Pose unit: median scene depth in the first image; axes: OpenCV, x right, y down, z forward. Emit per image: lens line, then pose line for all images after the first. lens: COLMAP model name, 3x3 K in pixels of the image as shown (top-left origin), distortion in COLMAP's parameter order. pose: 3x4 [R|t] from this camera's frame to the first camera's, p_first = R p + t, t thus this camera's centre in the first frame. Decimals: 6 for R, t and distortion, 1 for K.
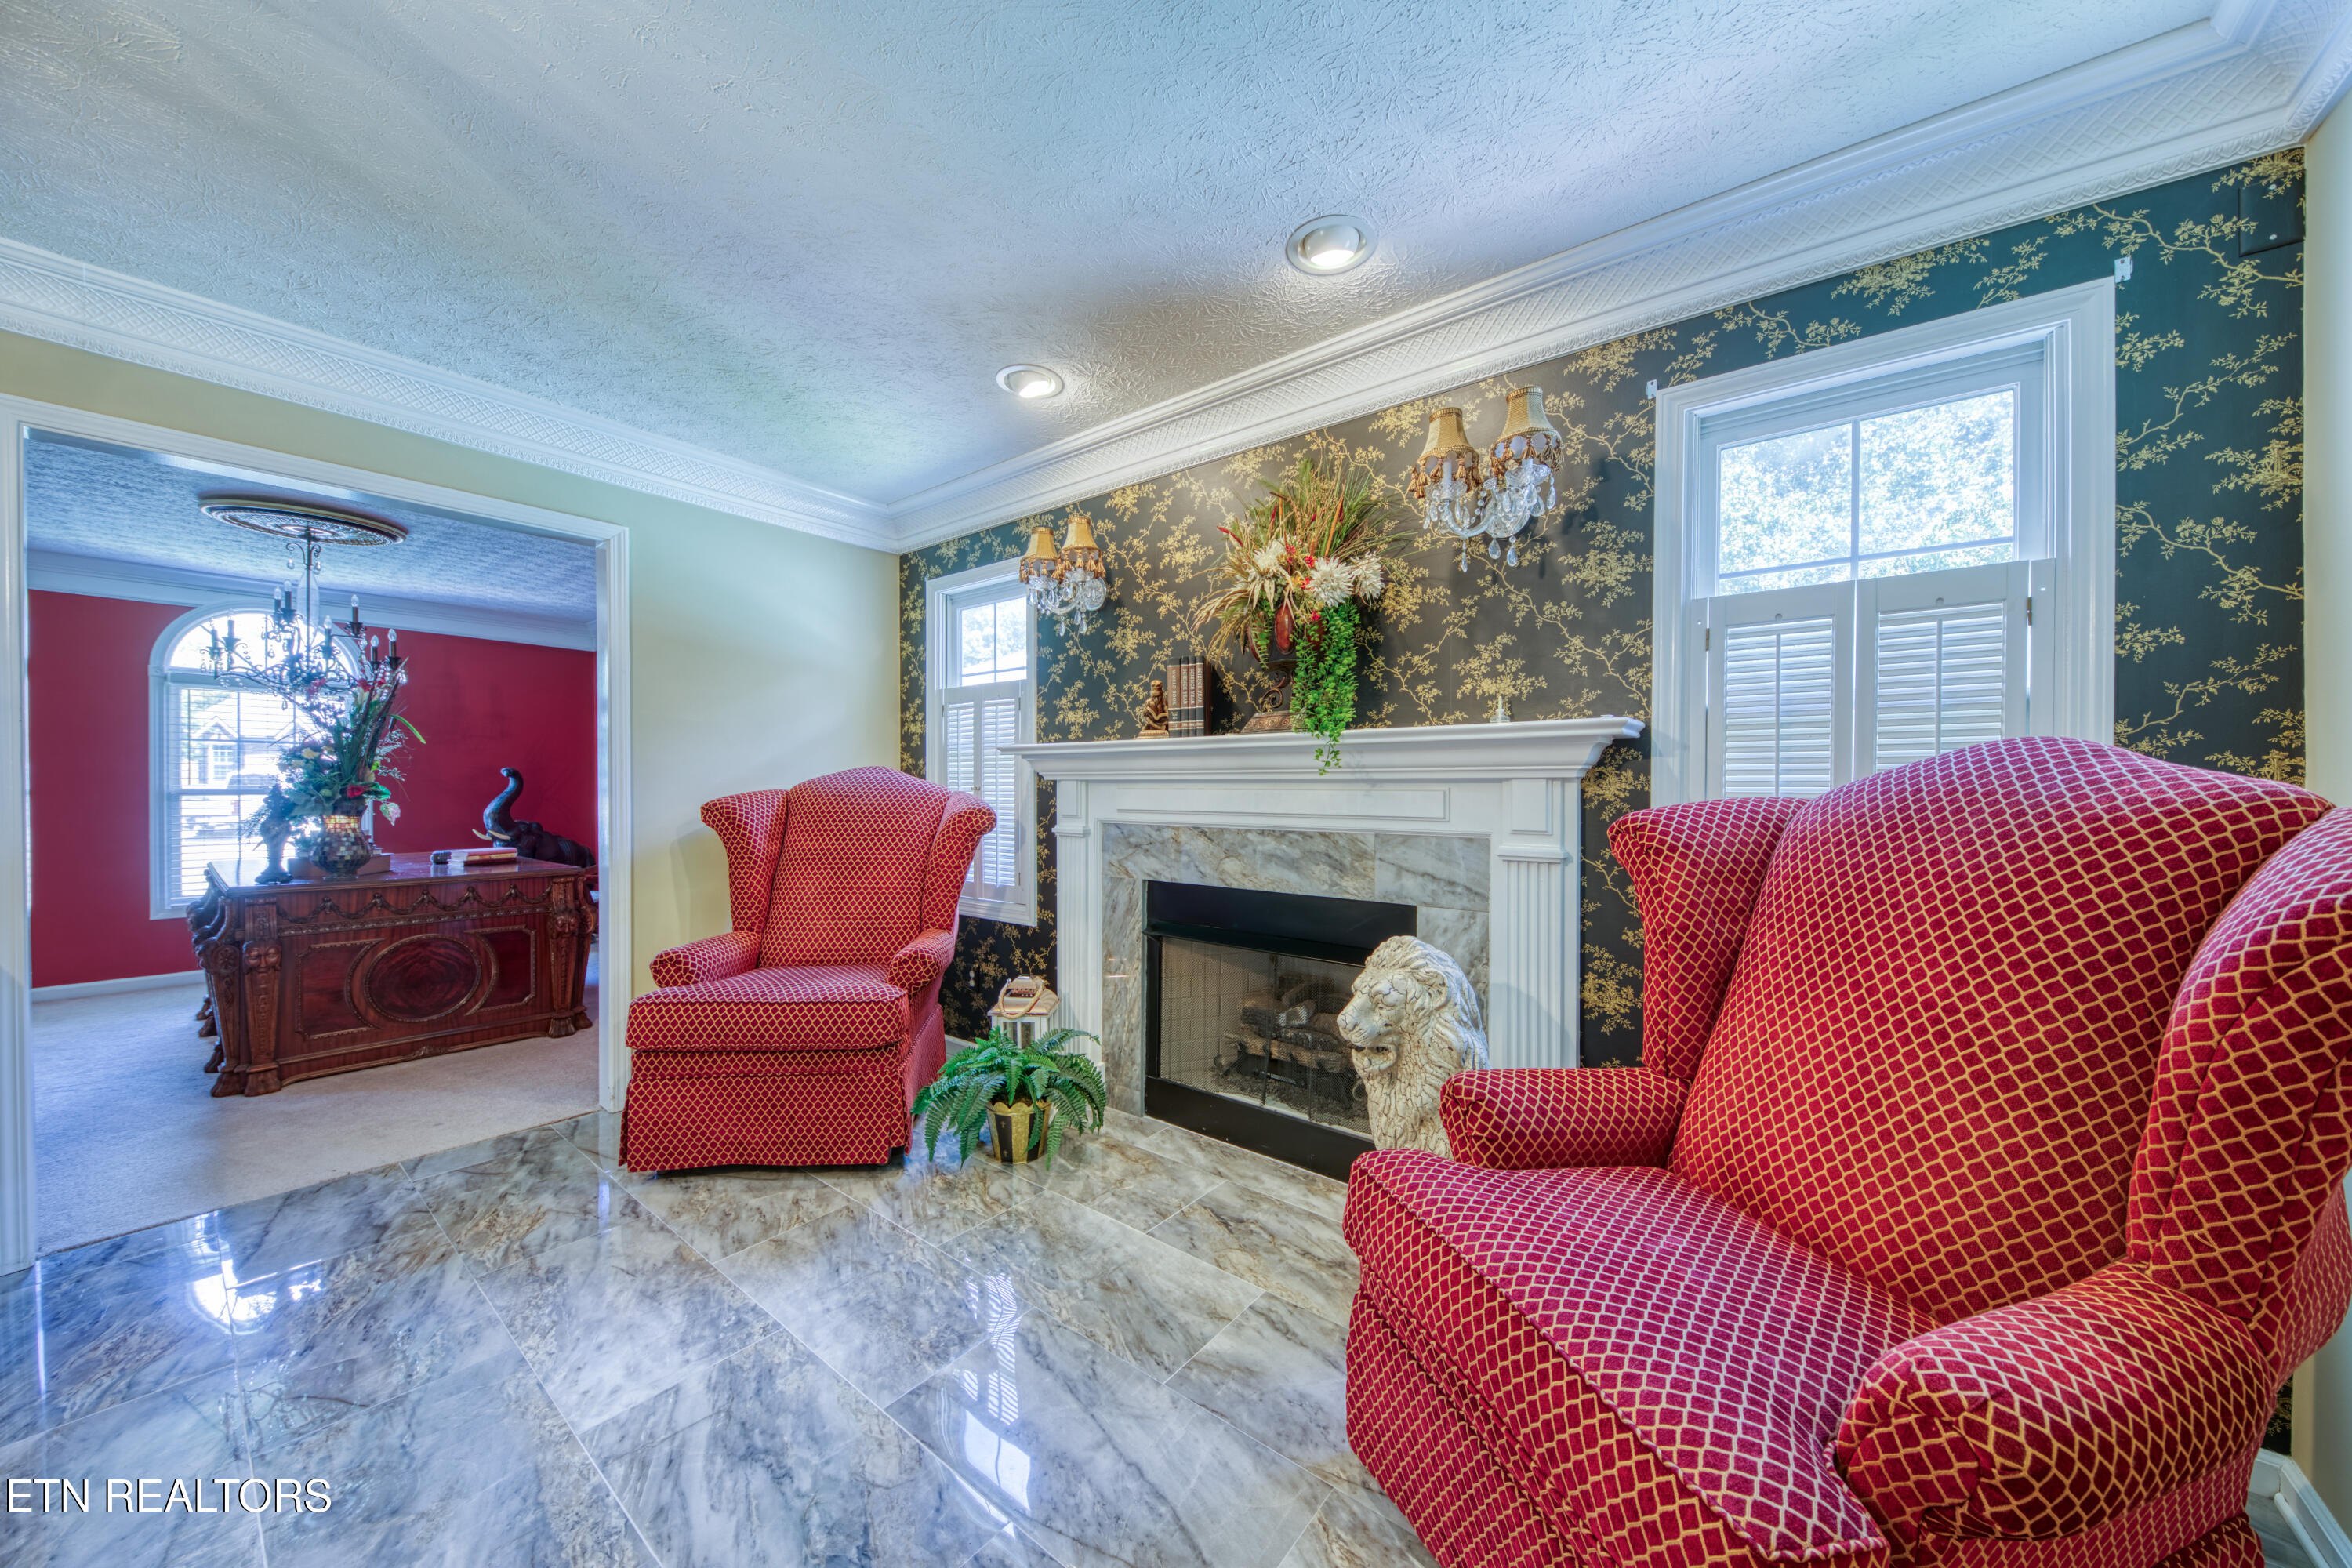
lens RADIAL K [[812.6, 0, 1138.3], [0, 812.6, 786.5], [0, 0, 1]] dist [-0.000006, -0.003411]
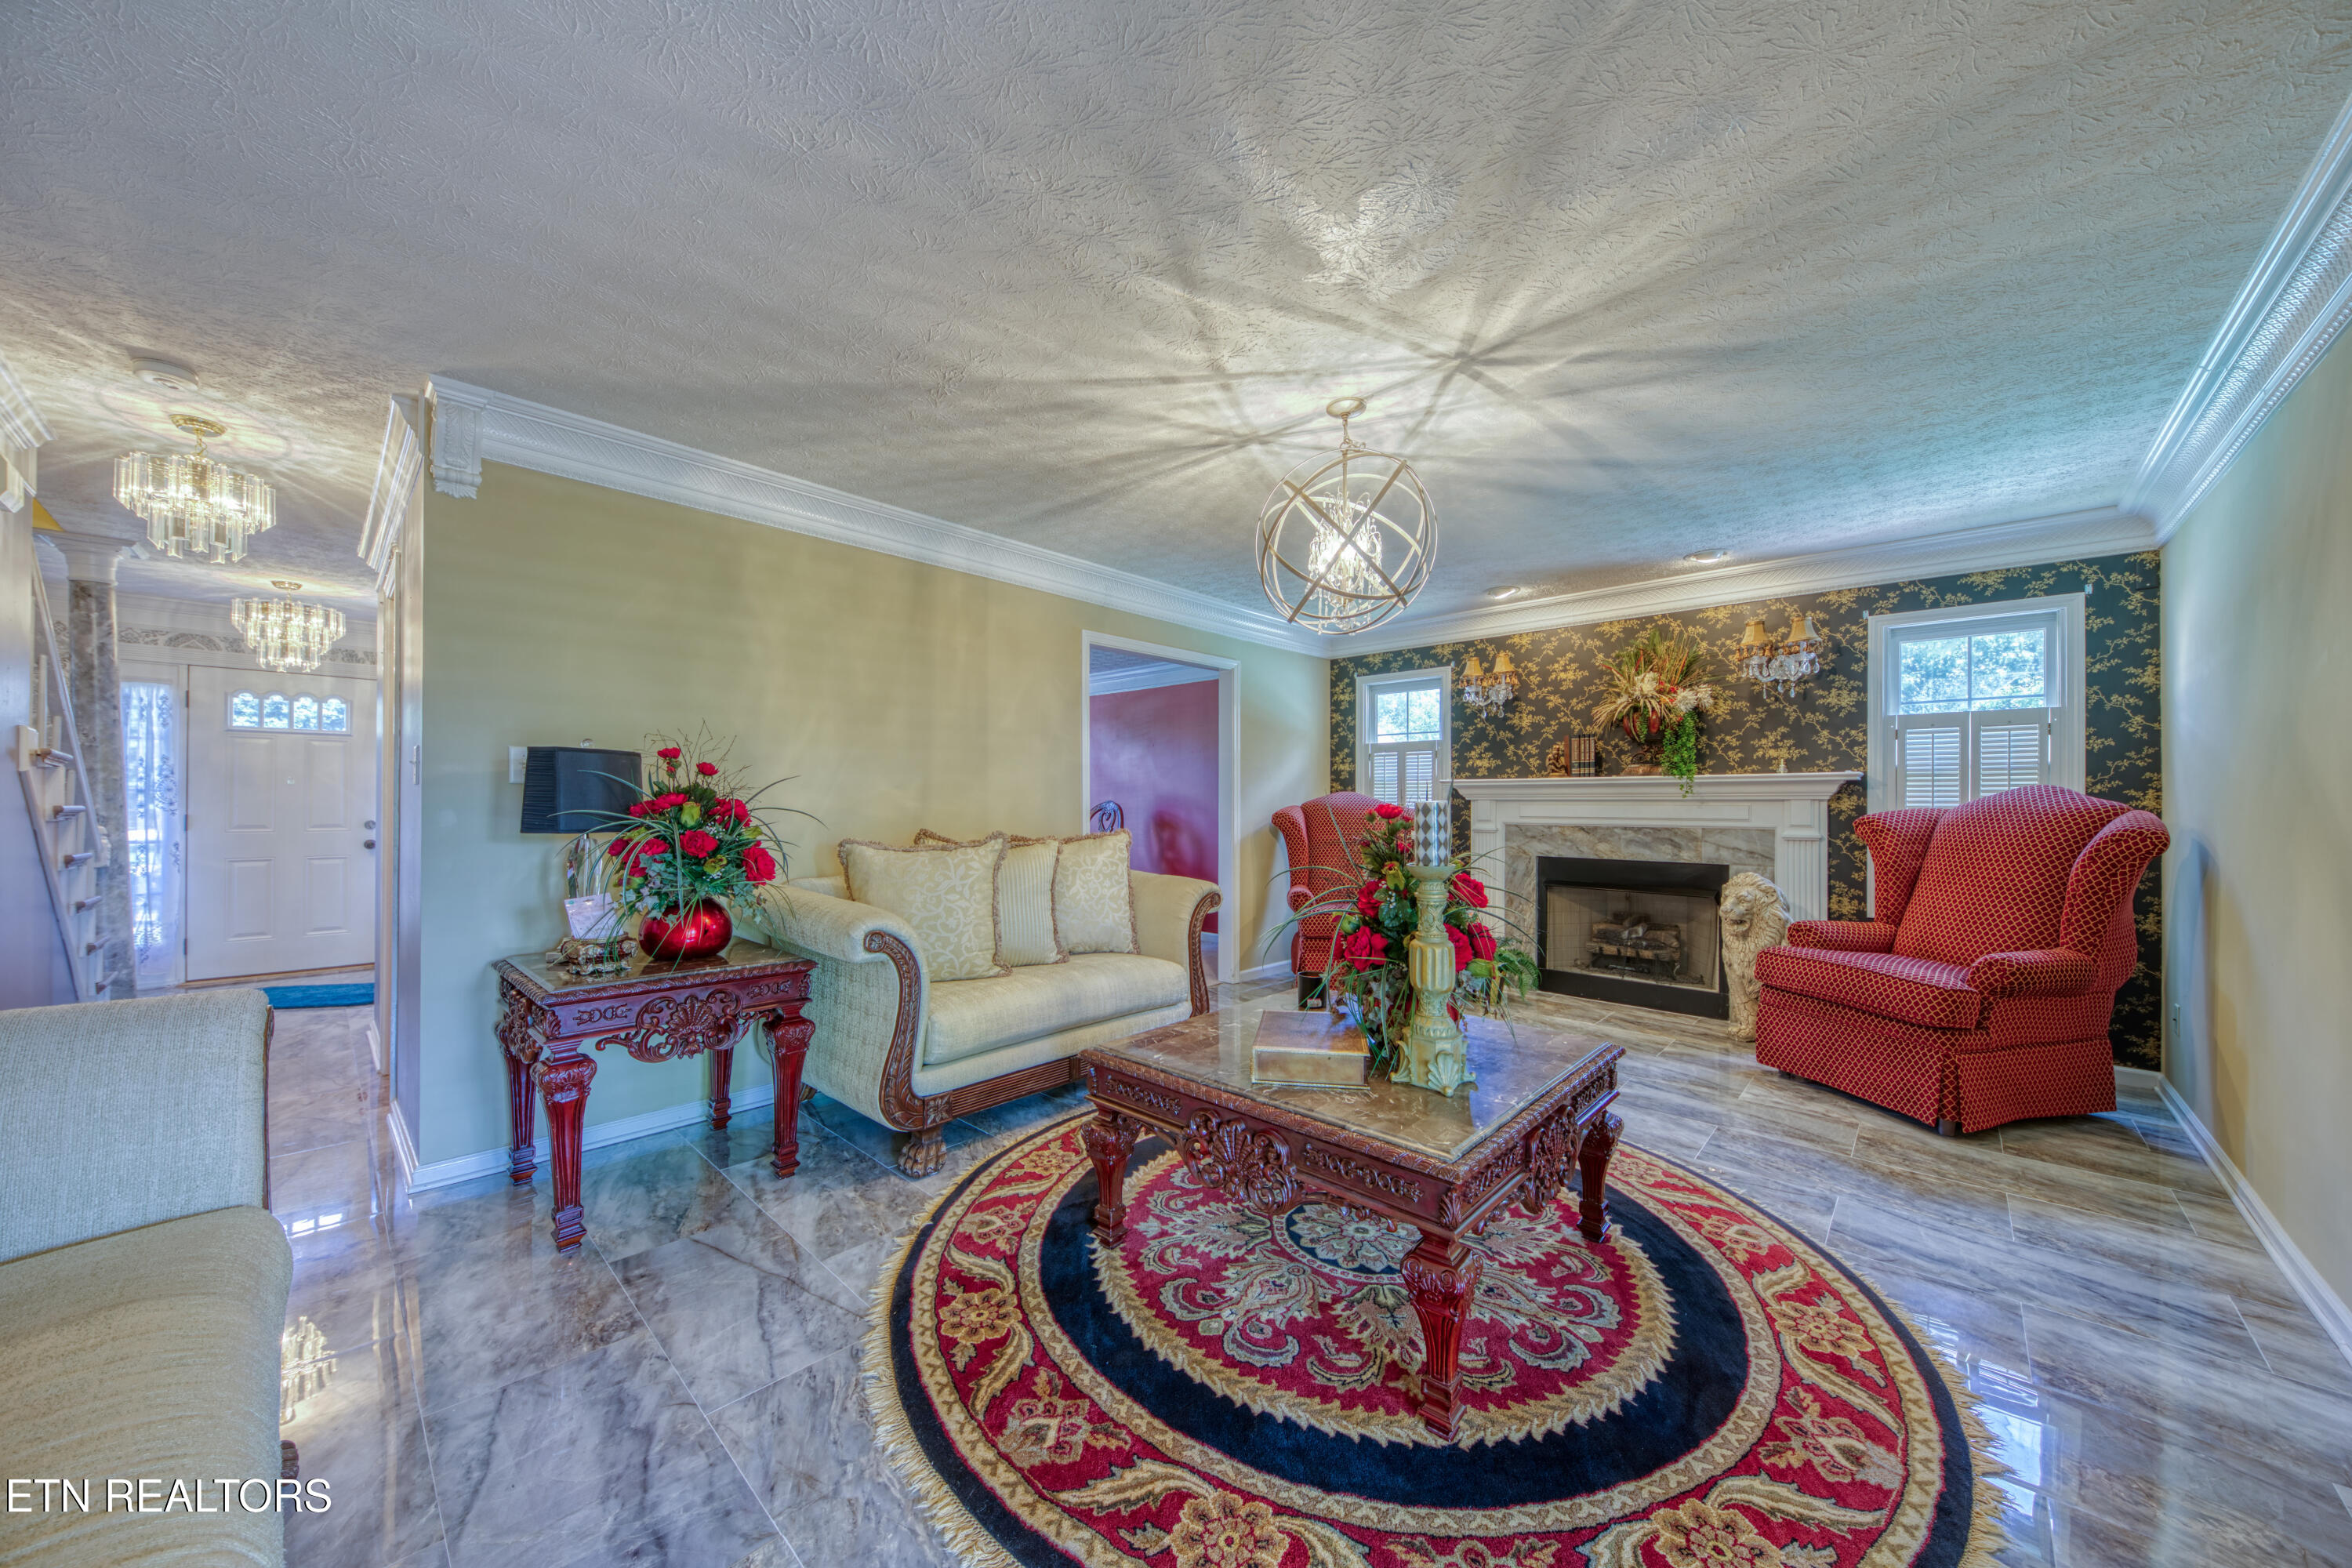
lens RADIAL K [[819.0, 0, 1114.7], [0, 819.0, 794.5], [0, 0, 1]] dist [0.001244, -0.005743]
pose [[0.995604, 0.000049, -0.093664, -1.030507], [-0.001097, 0.999937, -0.011137, 0.002067], [0.093658, 0.011191, 0.995542, -1.194262]]
